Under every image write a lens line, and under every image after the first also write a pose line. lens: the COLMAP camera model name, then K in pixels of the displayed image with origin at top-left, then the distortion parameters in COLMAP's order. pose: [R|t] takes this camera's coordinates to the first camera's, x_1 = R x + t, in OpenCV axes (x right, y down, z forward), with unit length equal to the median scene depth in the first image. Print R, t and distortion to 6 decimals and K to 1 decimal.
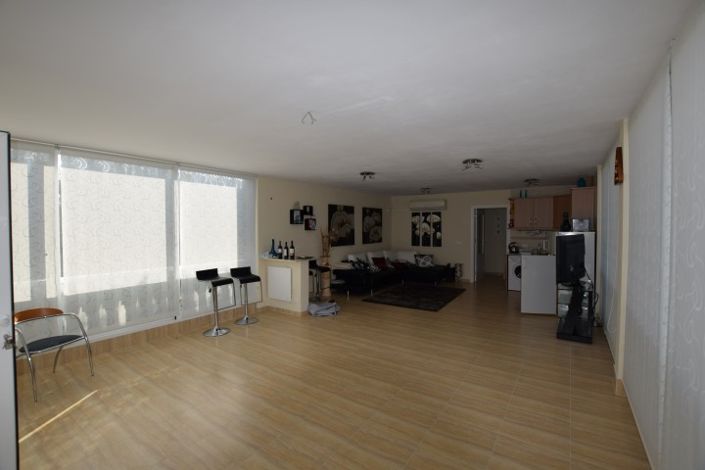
lens RADIAL K [[309.8, 0, 352.5], [0, 309.8, 235.0], [0, 0, 1]] dist [-0.035699, 0.007674]
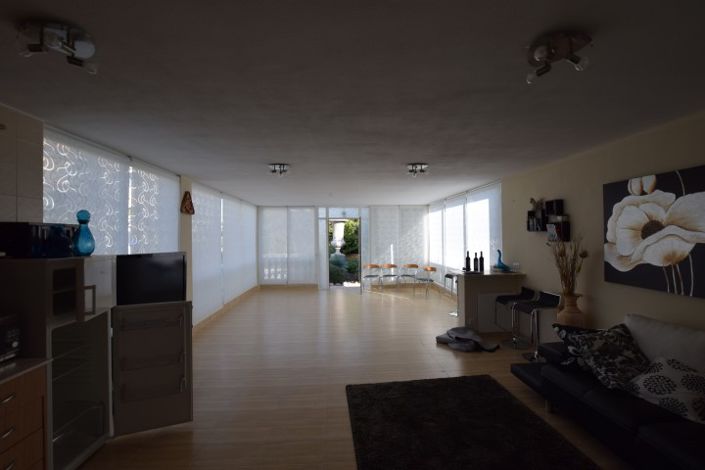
lens RADIAL K [[309.8, 0, 352.5], [0, 309.8, 235.0], [0, 0, 1]] dist [-0.035699, 0.007674]
pose [[-0.782925, 0.007206, -0.622075, 0.504934], [-0.008519, 0.999715, 0.022301, -0.036797], [0.622058, 0.022760, -0.782640, 1.199483]]
